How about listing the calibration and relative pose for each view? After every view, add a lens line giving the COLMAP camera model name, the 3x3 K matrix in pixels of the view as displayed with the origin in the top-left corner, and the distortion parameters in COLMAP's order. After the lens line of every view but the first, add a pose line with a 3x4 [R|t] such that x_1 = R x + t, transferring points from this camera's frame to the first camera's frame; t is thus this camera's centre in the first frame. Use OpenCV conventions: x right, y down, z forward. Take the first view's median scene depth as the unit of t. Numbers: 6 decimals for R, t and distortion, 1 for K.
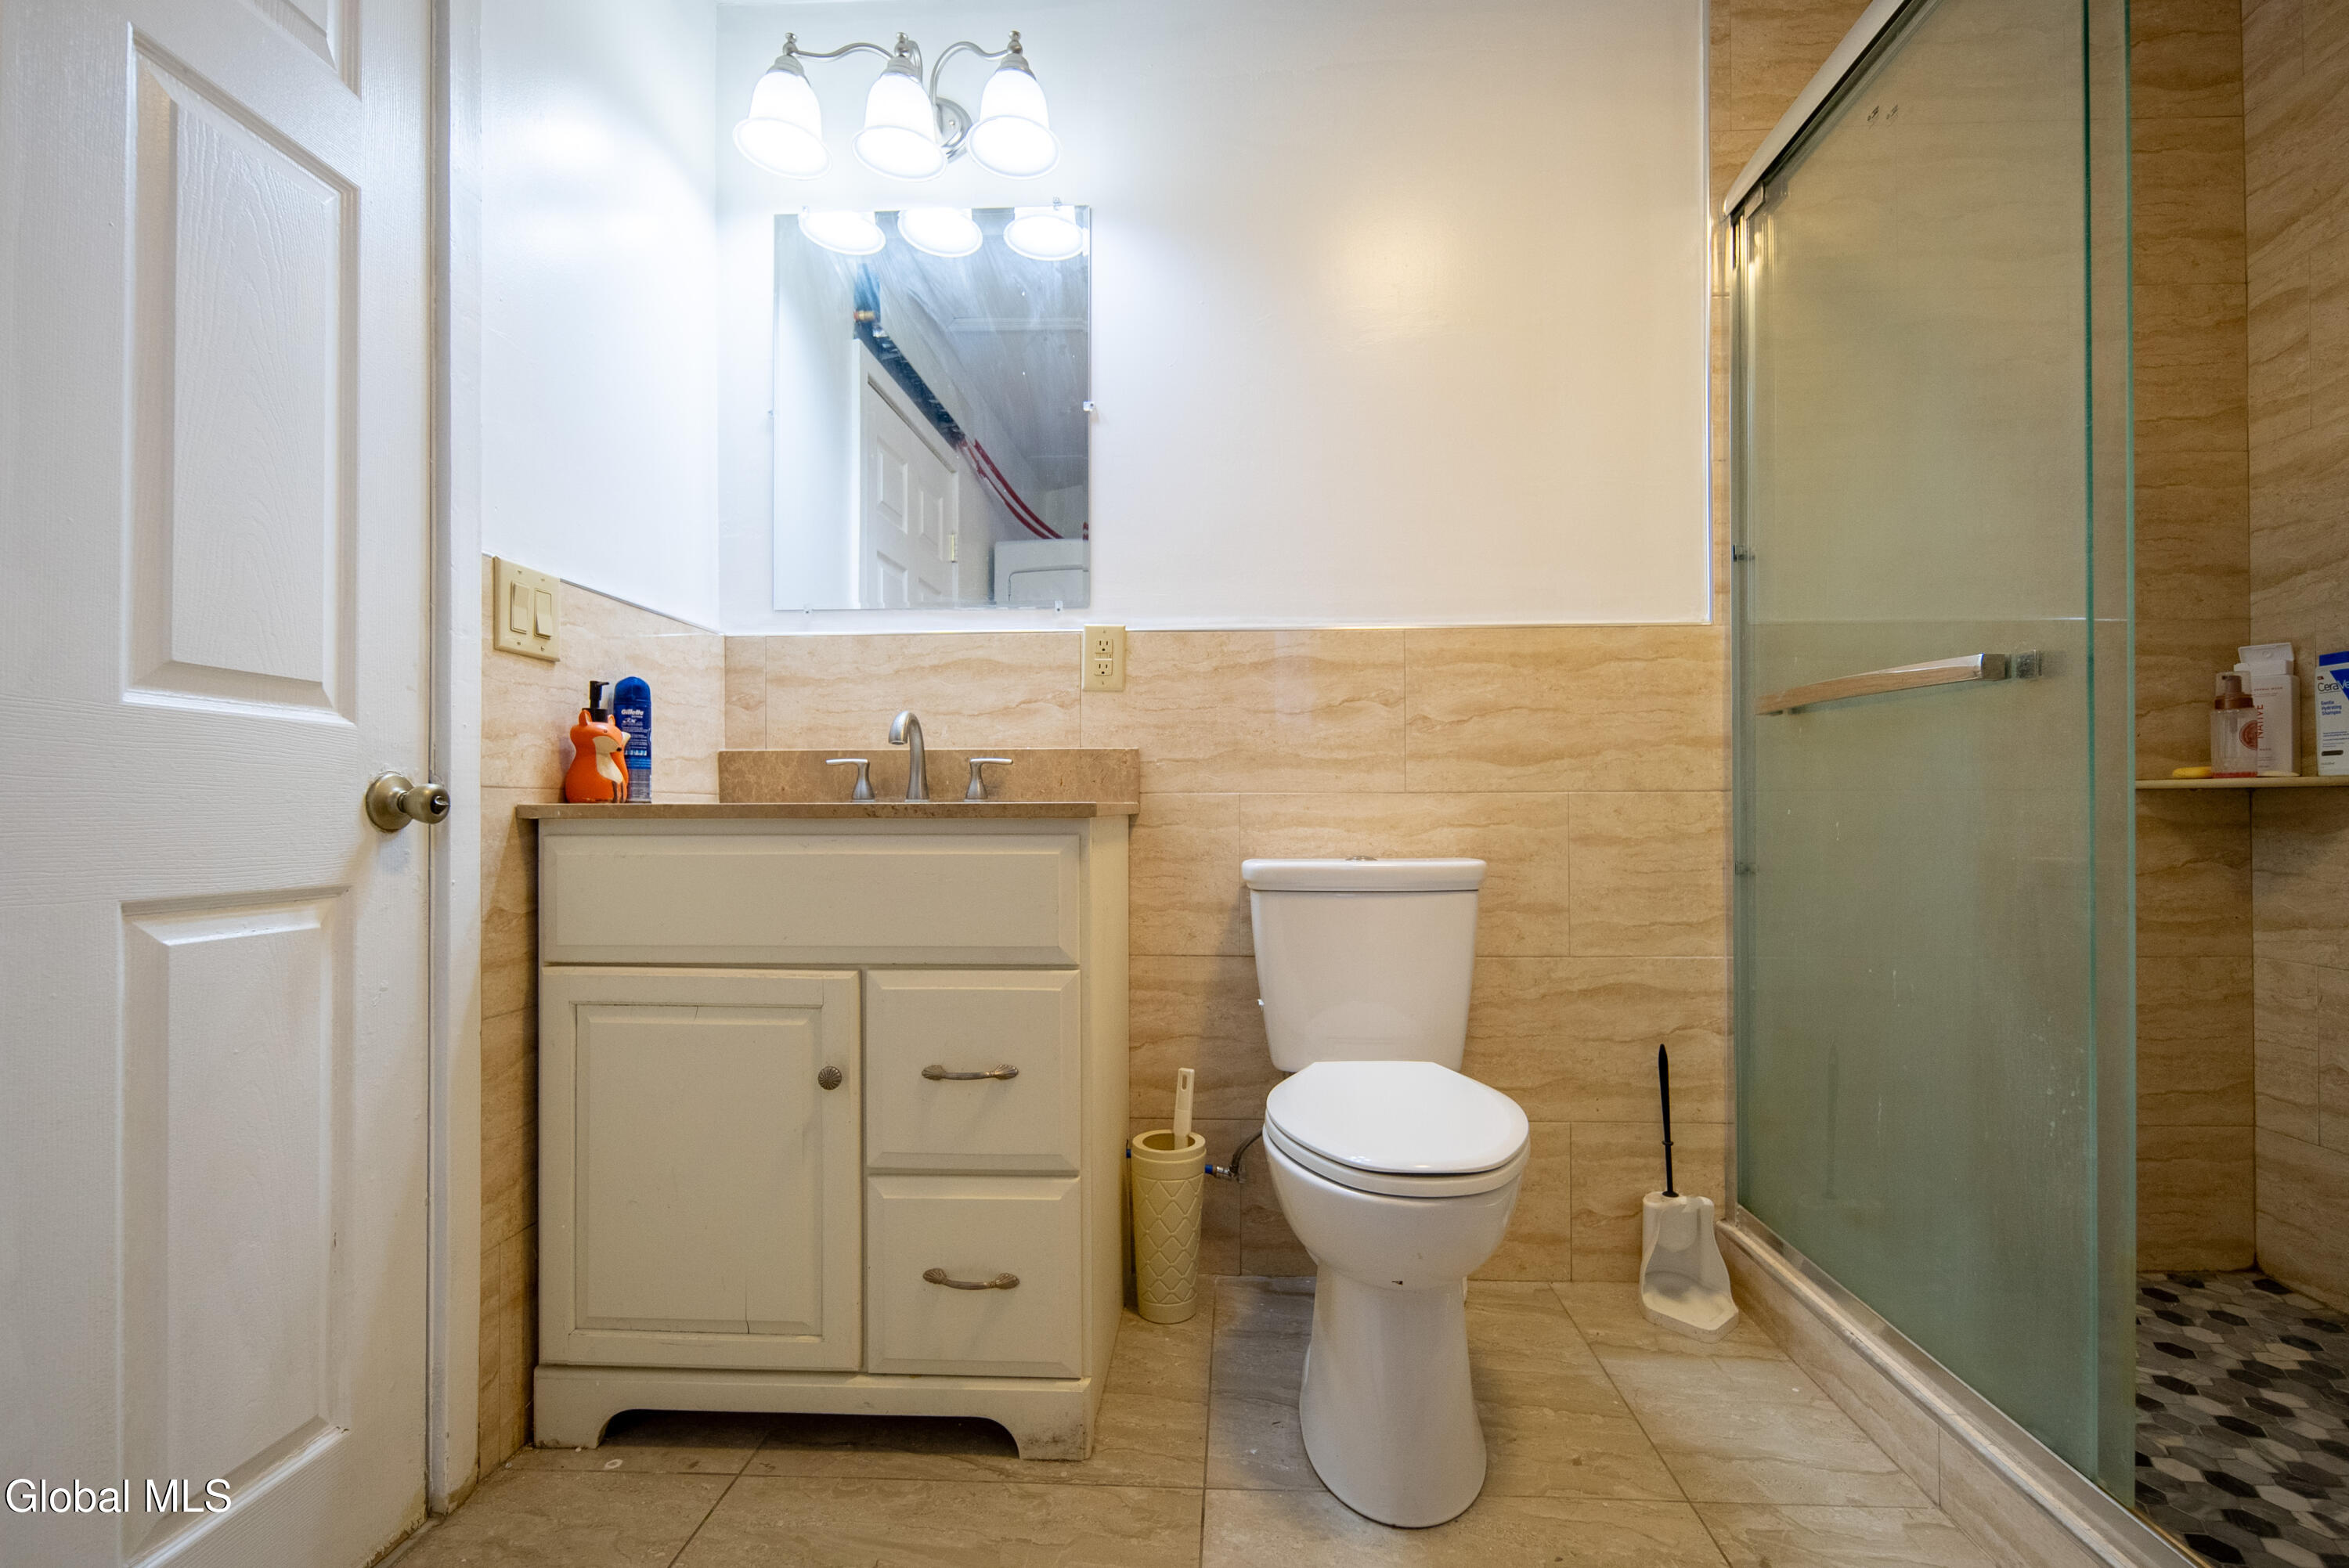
lens RADIAL K [[1057.2, 0, 1183.3], [0, 1057.2, 797.8], [0, 0, 1]] dist [0.002940, 0.000718]
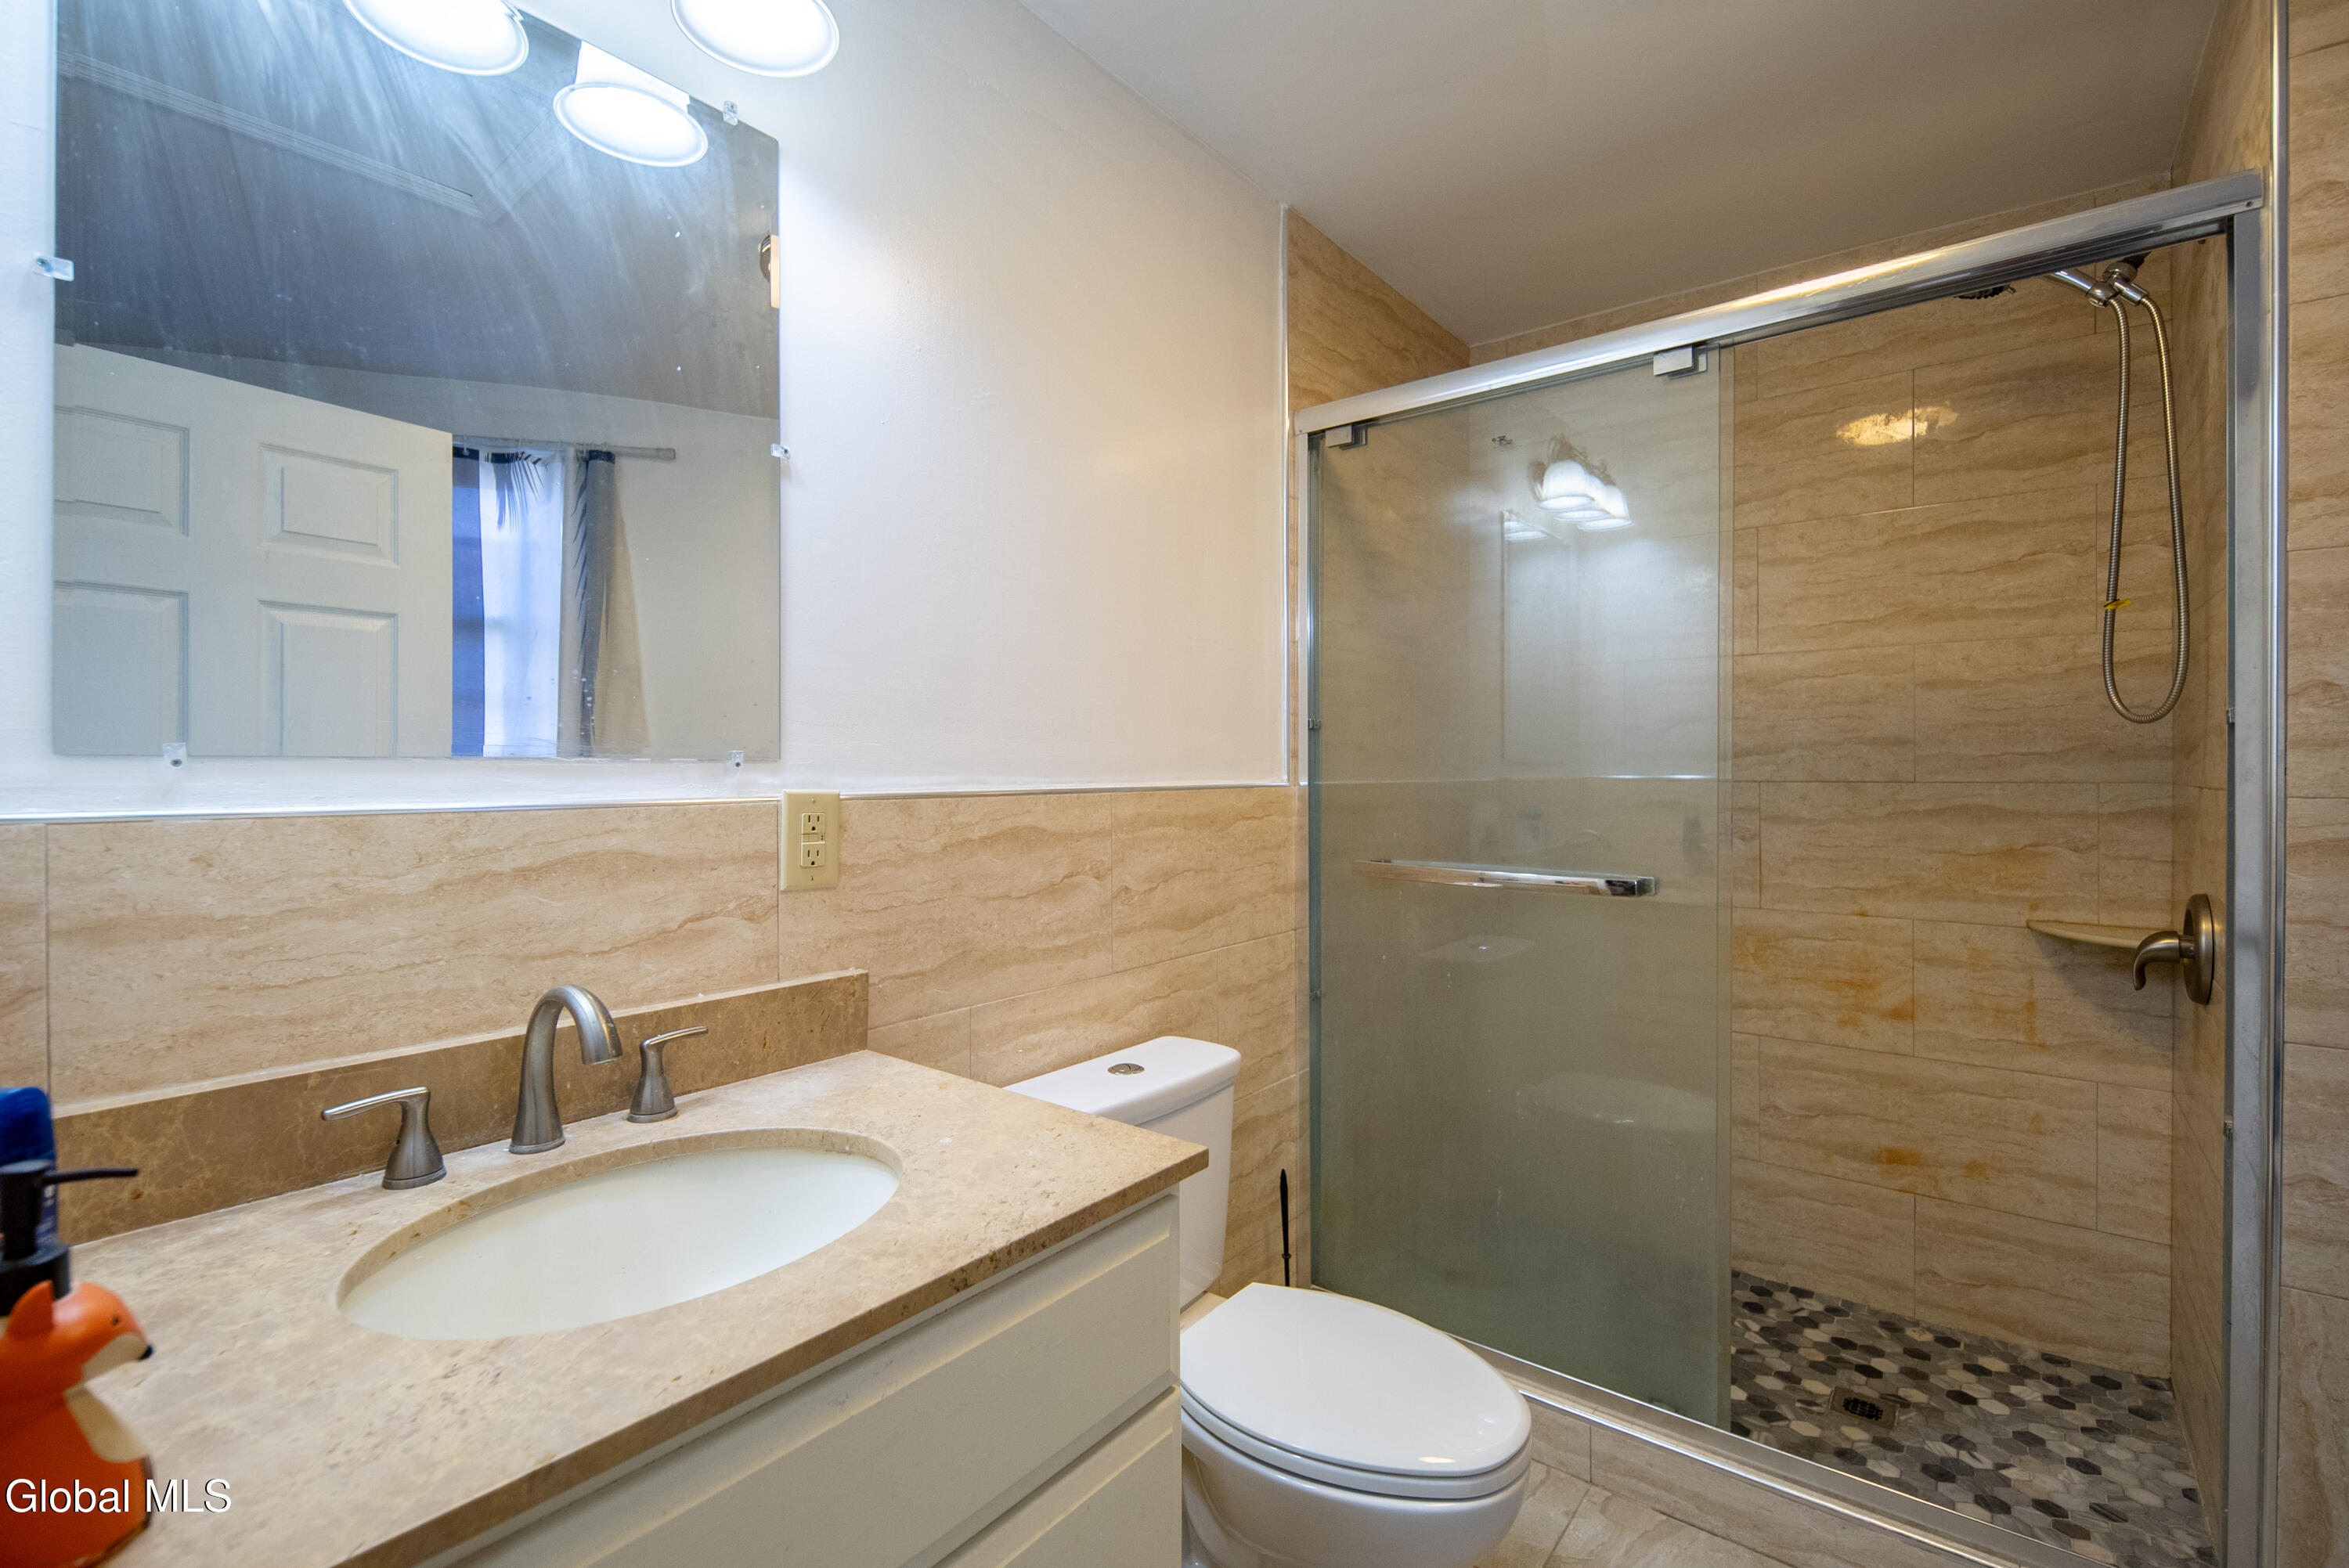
lens RADIAL K [[1057.2, 0, 1179.5], [0, 1057.2, 768.3], [0, 0, 1]] dist [0.002940, 0.000718]
pose [[0.575546, -0.002253, 0.817766, -0.492419], [-0.008520, 0.999925, 0.008750, -0.187496], [-0.817725, -0.012003, 0.575484, 0.431291]]
